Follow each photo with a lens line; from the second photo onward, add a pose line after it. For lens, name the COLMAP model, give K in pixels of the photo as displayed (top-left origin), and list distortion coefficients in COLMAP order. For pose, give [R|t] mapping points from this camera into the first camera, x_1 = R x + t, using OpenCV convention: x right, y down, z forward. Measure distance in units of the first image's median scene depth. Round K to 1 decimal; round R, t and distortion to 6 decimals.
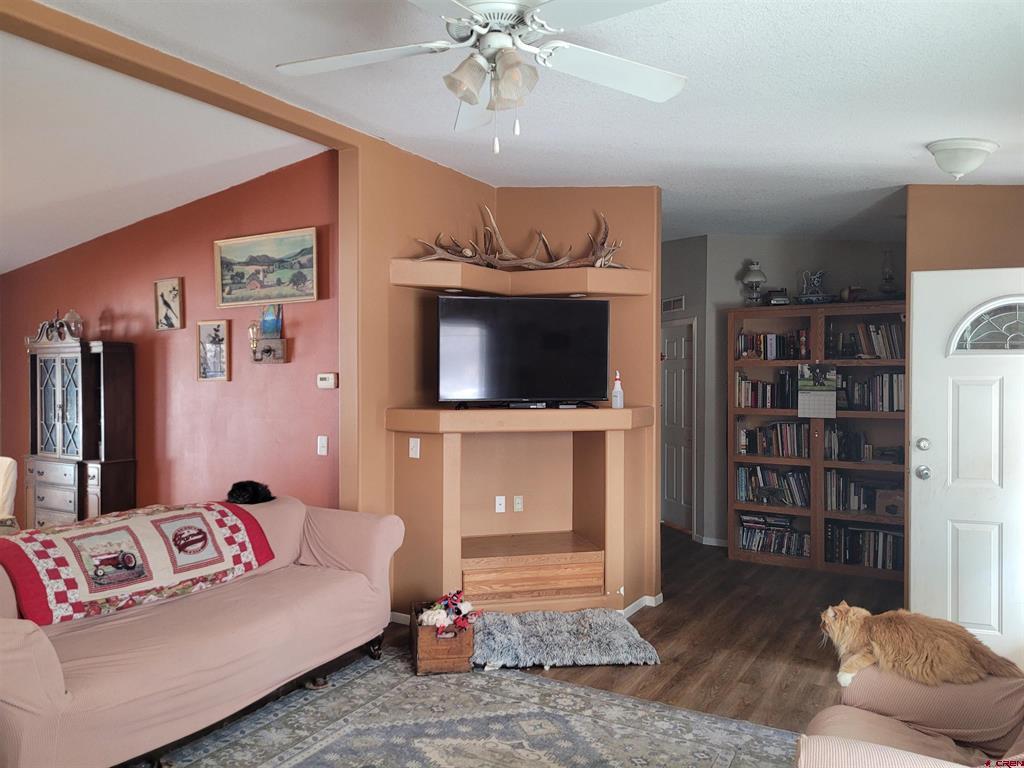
lens RADIAL K [[772.5, 0, 503.2], [0, 772.5, 384.3], [0, 0, 1]] dist [0.065917, -0.054021]
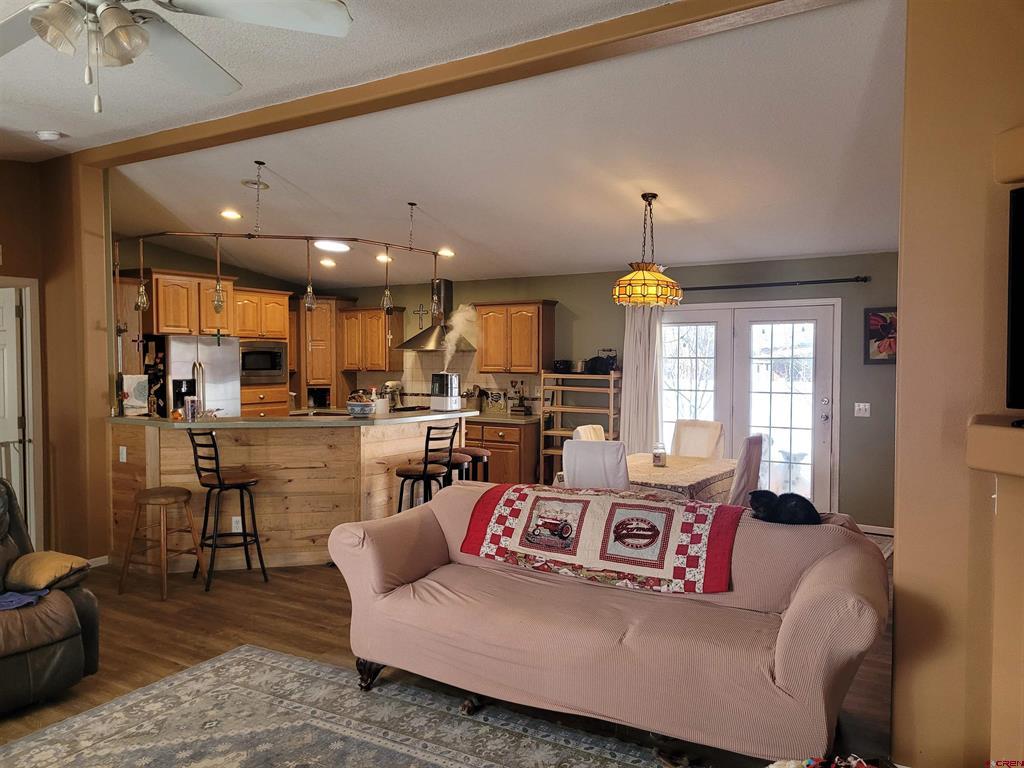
lens RADIAL K [[772.5, 0, 496.9], [0, 772.5, 391.2], [0, 0, 1]] dist [0.065917, -0.054021]
pose [[-0.019892, 0.040655, -0.998975, 0.413447], [-0.008371, 0.999131, 0.040828, -0.005356], [0.999767, 0.009175, -0.019534, 0.671170]]
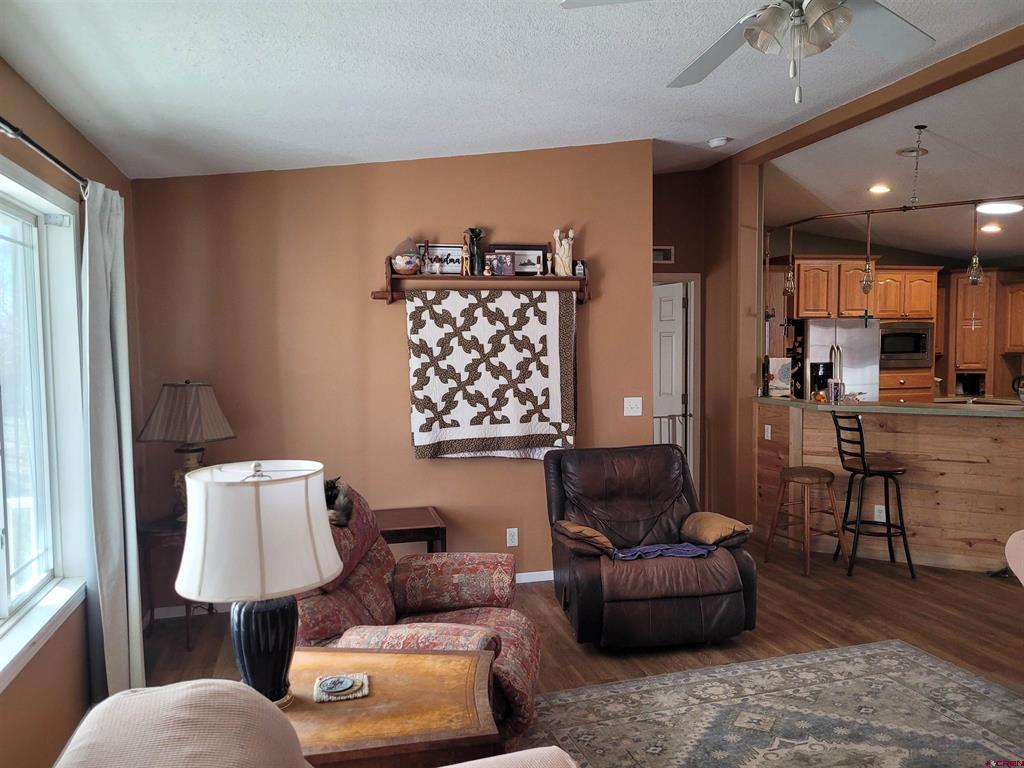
lens RADIAL K [[772.5, 0, 517.7], [0, 772.5, 396.1], [0, 0, 1]] dist [0.065917, -0.054021]
pose [[-0.684104, 0.052294, -0.727508, 0.429203], [0.004513, 0.997711, 0.067473, -0.001391], [0.729371, 0.042875, -0.682774, 0.641613]]
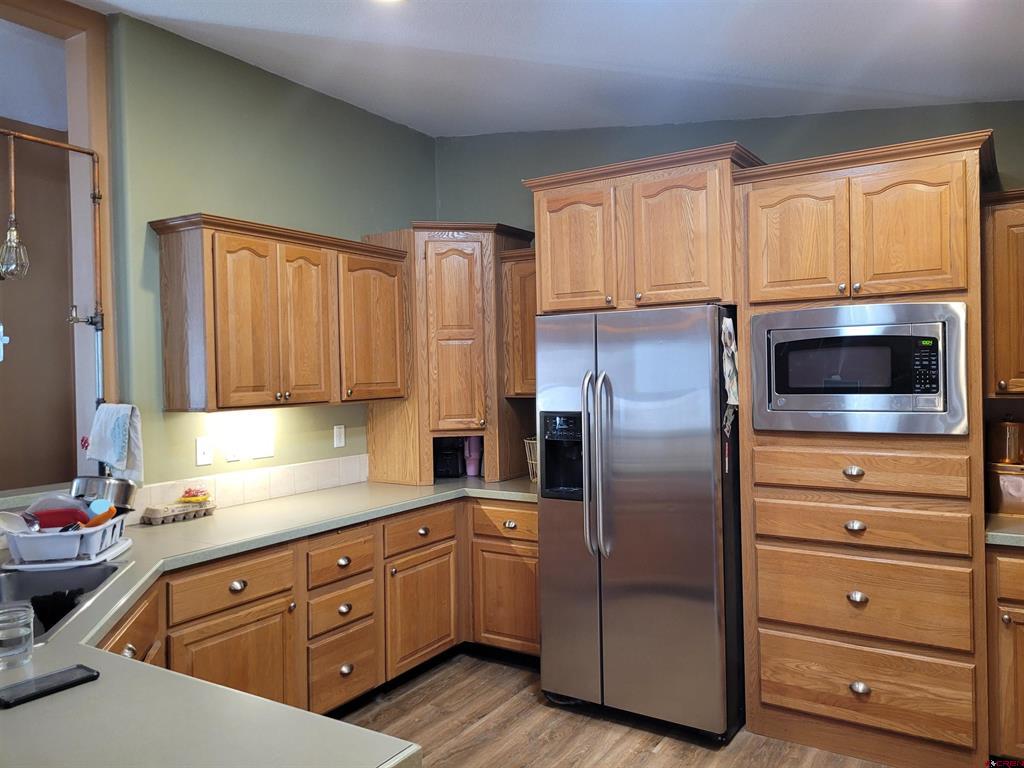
lens RADIAL K [[772.5, 0, 519.3], [0, 772.5, 376.4], [0, 0, 1]] dist [0.065917, -0.054021]
pose [[-0.999812, 0.016897, 0.009557, -1.131218], [0.017025, 0.999765, 0.013402, -0.001733], [-0.009328, 0.013562, -0.999865, 0.702755]]
